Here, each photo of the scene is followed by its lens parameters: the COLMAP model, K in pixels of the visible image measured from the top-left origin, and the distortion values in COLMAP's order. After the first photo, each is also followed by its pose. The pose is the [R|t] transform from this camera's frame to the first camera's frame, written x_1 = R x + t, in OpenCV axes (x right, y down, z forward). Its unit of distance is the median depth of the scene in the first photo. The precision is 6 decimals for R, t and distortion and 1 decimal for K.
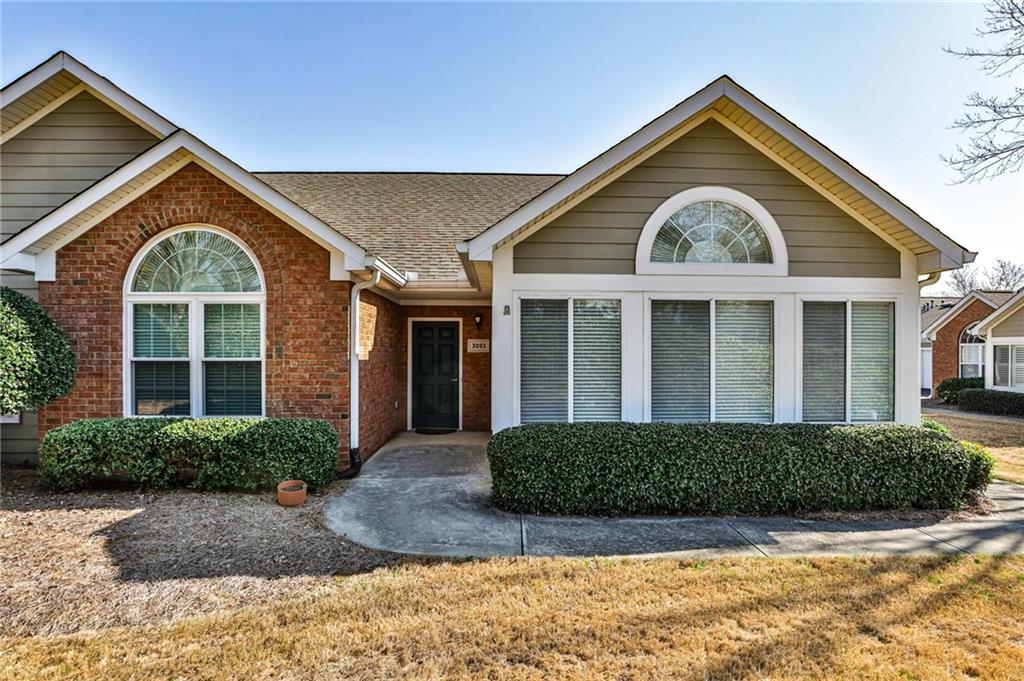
lens RADIAL K [[511.3, 0, 514.3], [0, 511.3, 345.3], [0, 0, 1]] dist [-0.057798, 0.022970]
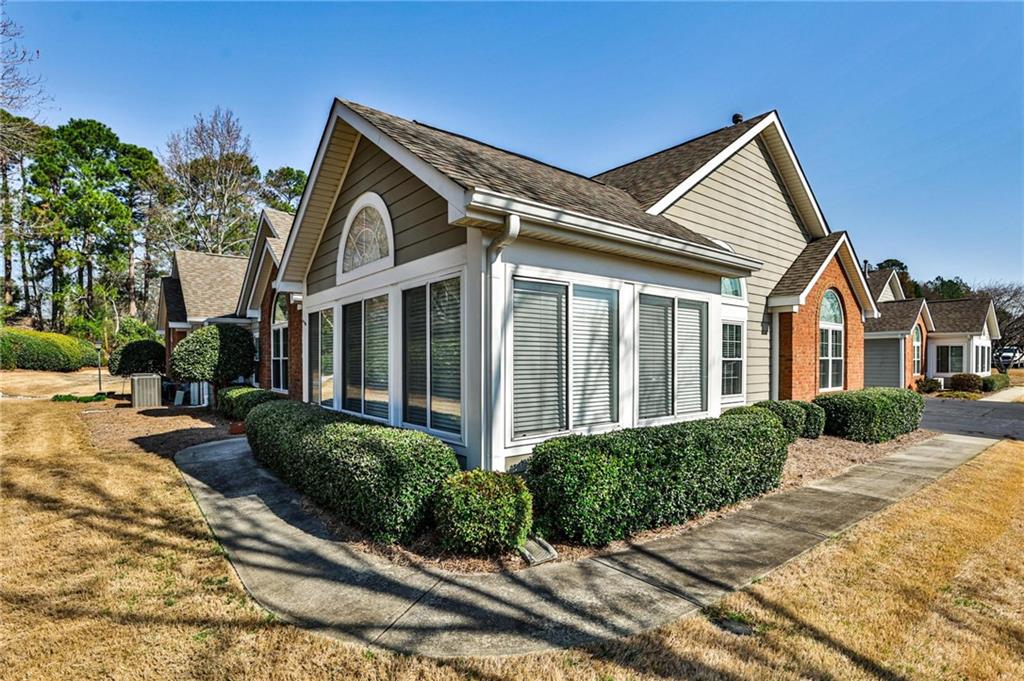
lens RADIAL K [[511.3, 0, 514.3], [0, 511.3, 345.3], [0, 0, 1]] dist [-0.057798, 0.022970]
pose [[0.598026, -0.021293, -0.801194, 1.873909], [0.009265, 0.999764, -0.019655, 0.043451], [0.801423, 0.004331, 0.598082, 0.782325]]
